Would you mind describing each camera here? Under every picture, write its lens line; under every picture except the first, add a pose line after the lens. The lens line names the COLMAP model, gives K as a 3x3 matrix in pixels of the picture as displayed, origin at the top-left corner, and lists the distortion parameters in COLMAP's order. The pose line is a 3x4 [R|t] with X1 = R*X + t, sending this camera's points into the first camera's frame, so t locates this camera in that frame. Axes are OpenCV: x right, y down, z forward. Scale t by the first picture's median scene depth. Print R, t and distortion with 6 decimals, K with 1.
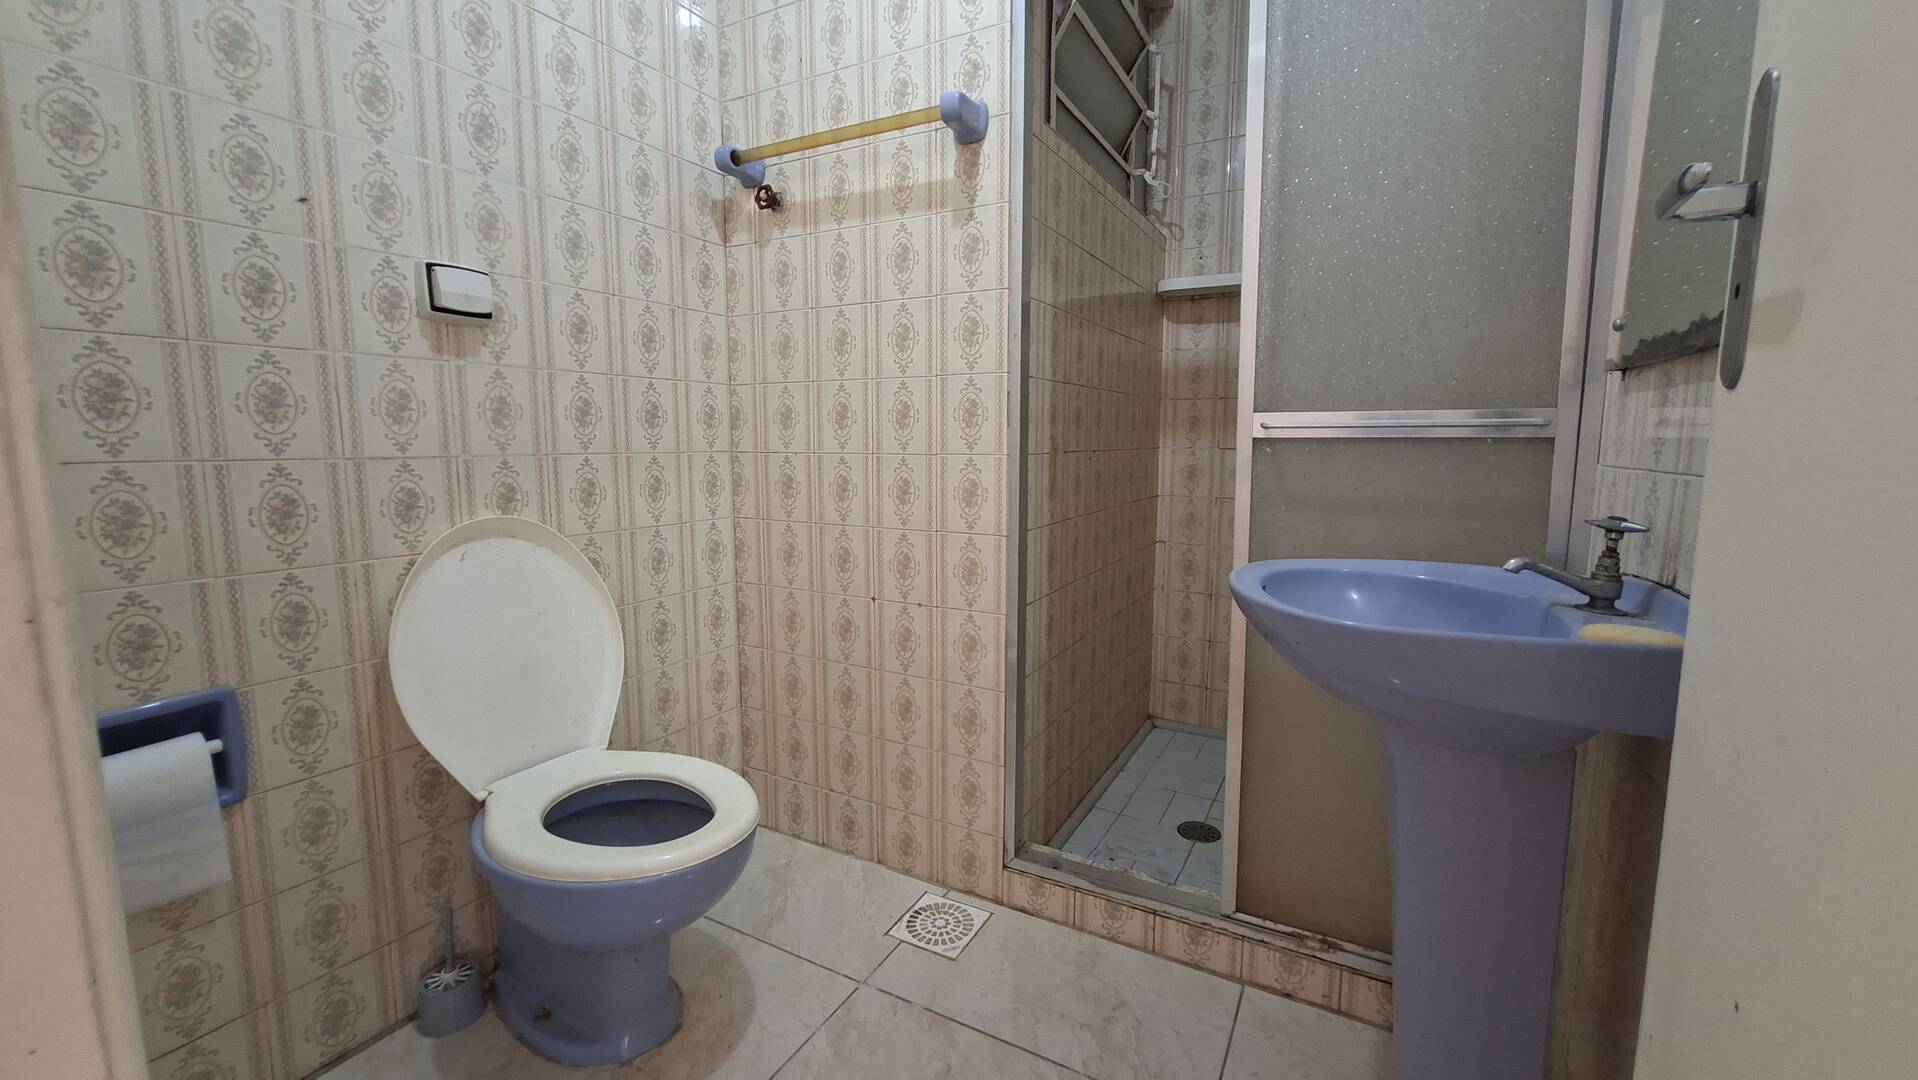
lens RADIAL K [[759.5, 0, 967.3], [0, 759.5, 527.3], [0, 0, 1]] dist [-0.010581, 0.003207]
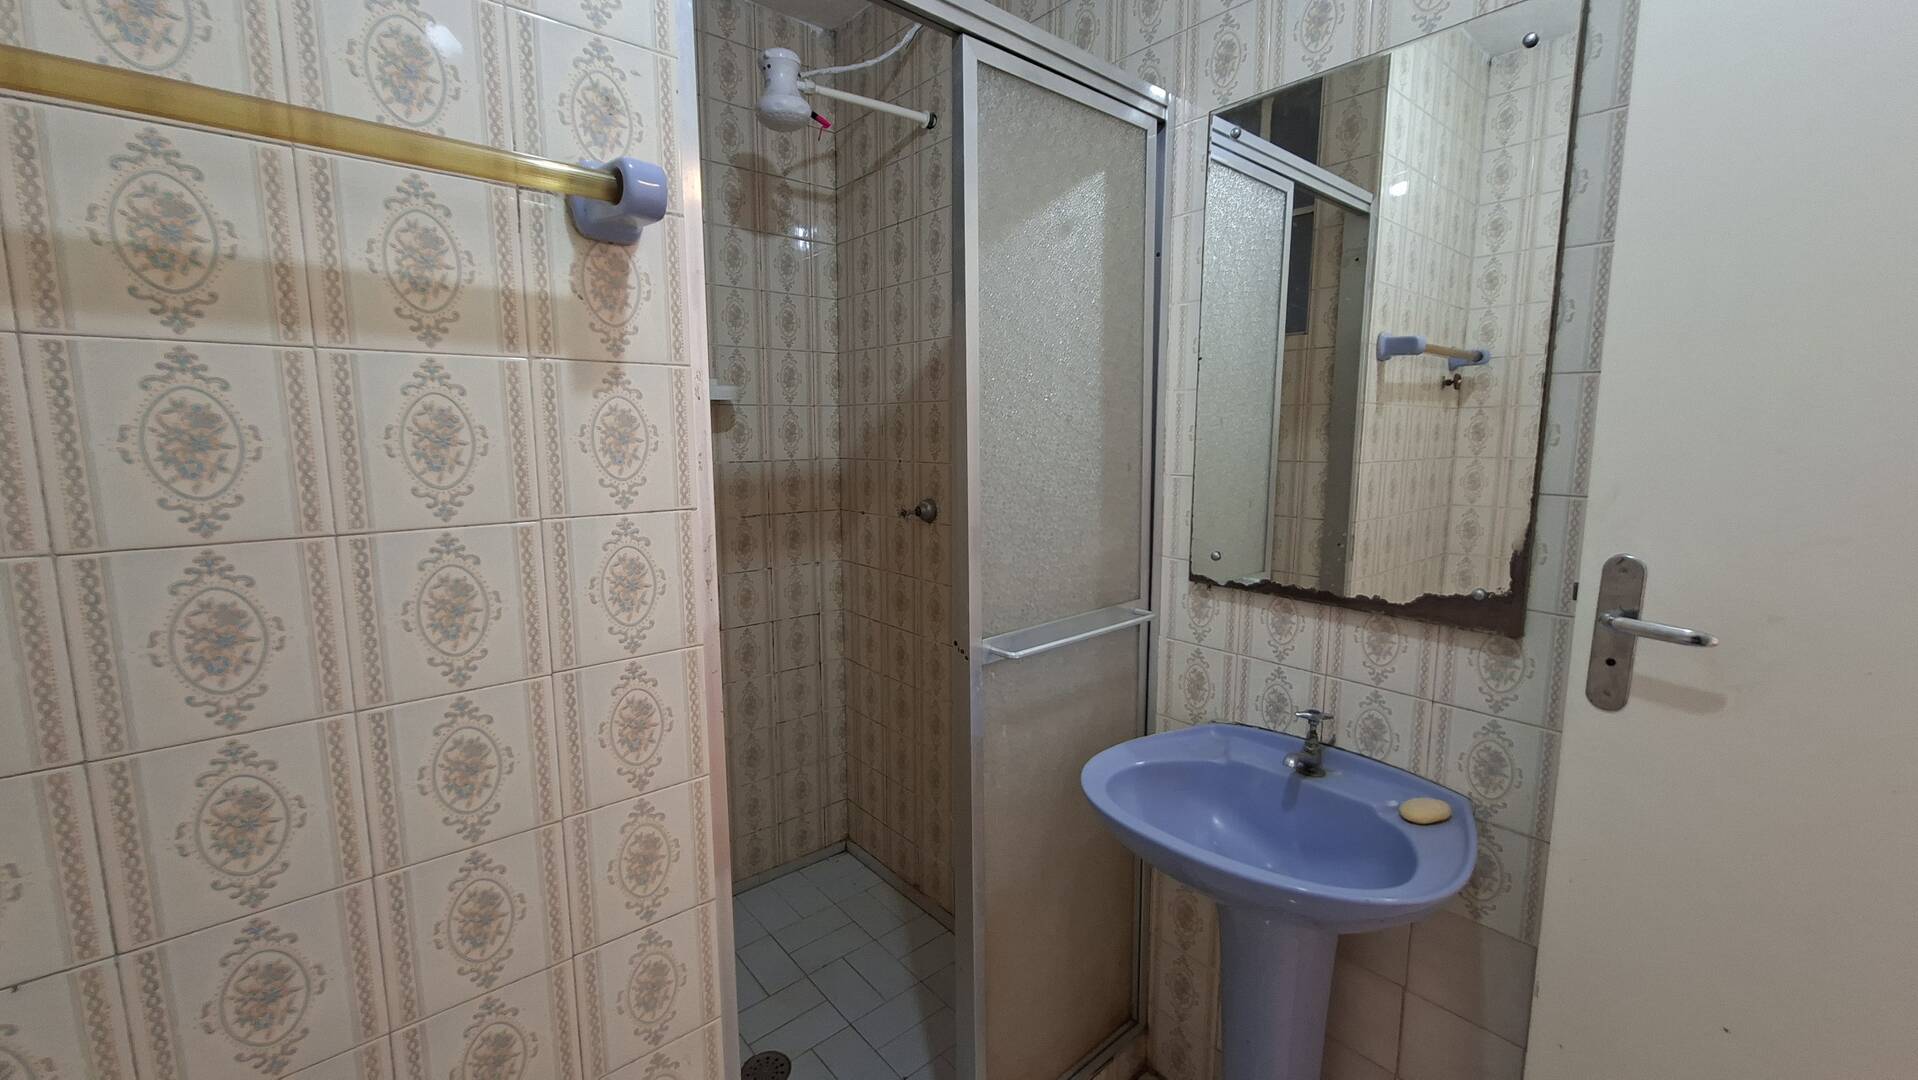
lens RADIAL K [[759.5, 0, 963.2], [0, 759.5, 529.7], [0, 0, 1]] dist [-0.010581, 0.003207]
pose [[0.361263, -0.125813, 0.923937, -0.399140], [0.111248, 0.989594, 0.091256, -0.311392], [-0.925804, 0.069819, 0.371500, 0.555418]]
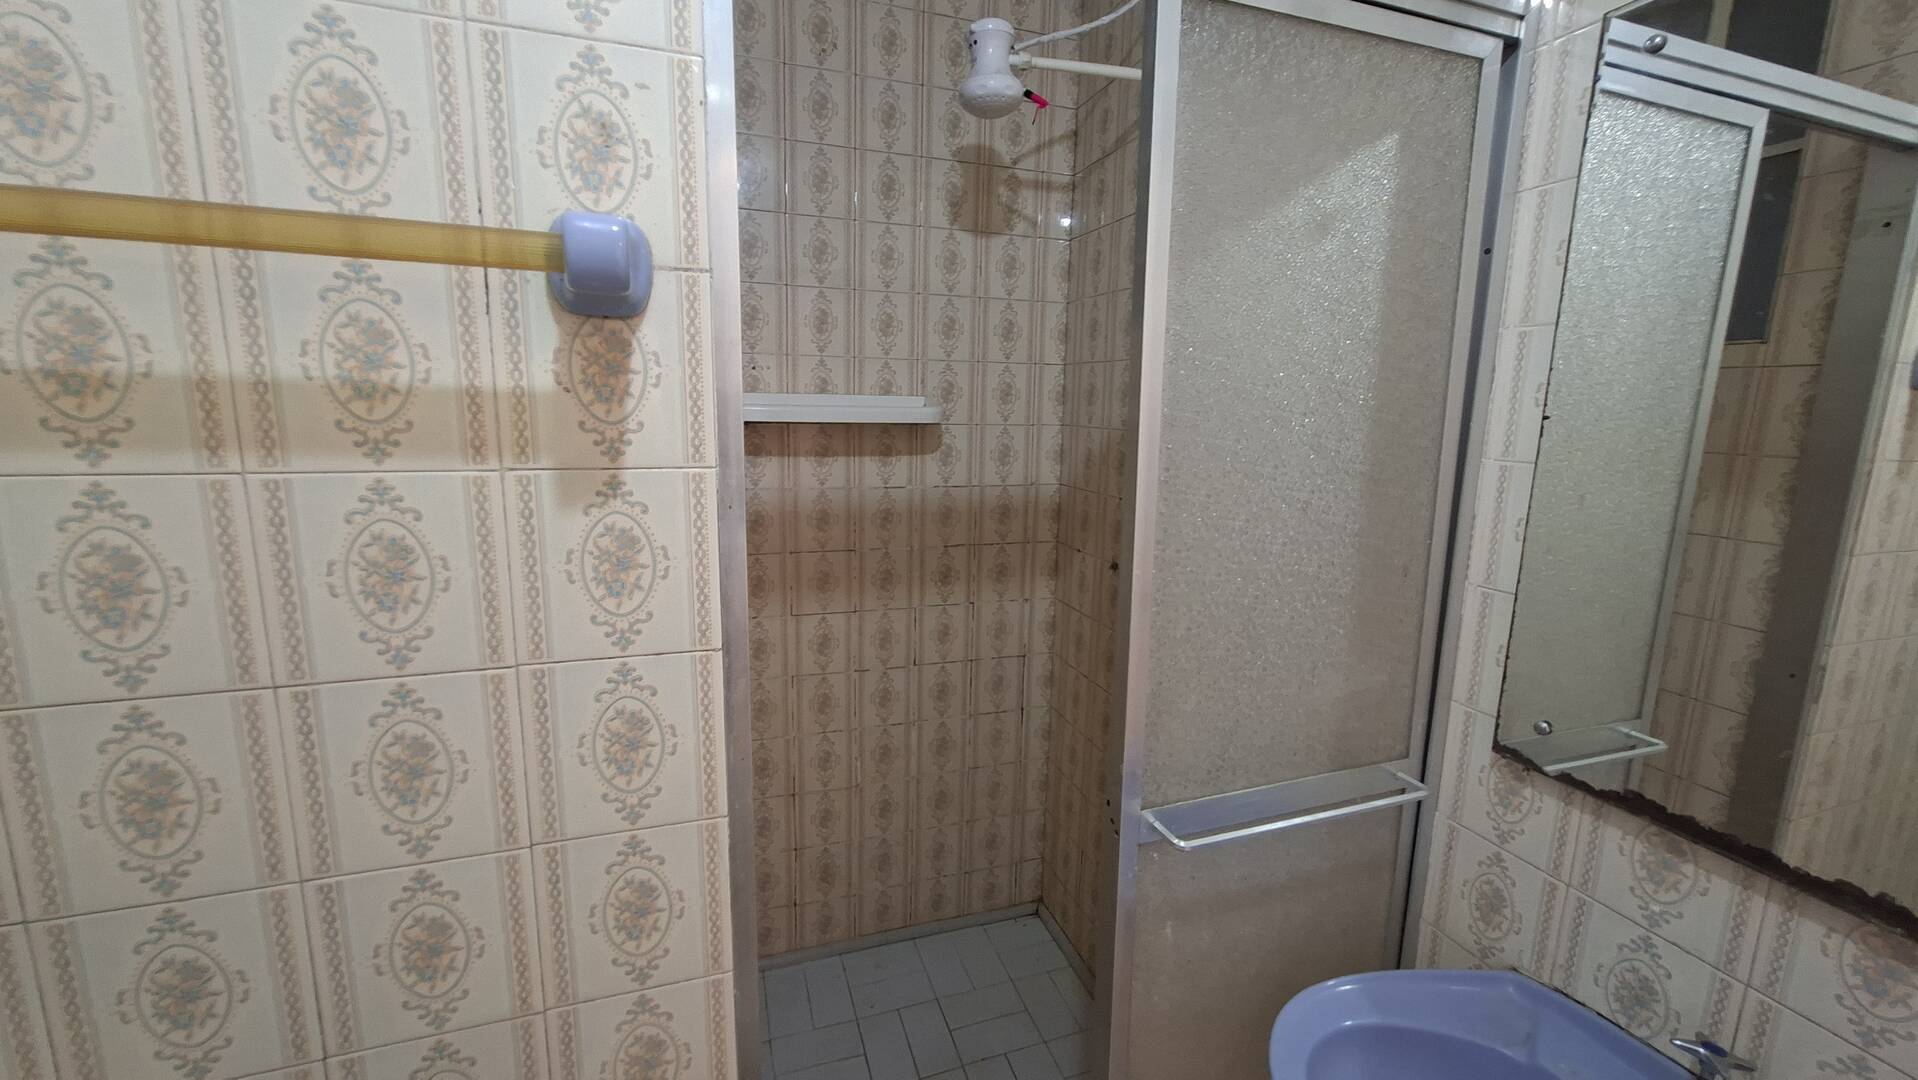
lens RADIAL K [[759.5, 0, 964.5], [0, 759.5, 530.0], [0, 0, 1]] dist [-0.010581, 0.003207]
pose [[0.676739, -0.113273, 0.727457, -0.163825], [0.068750, 0.993499, 0.090742, -0.394893], [-0.733006, -0.011396, 0.680126, 0.548869]]
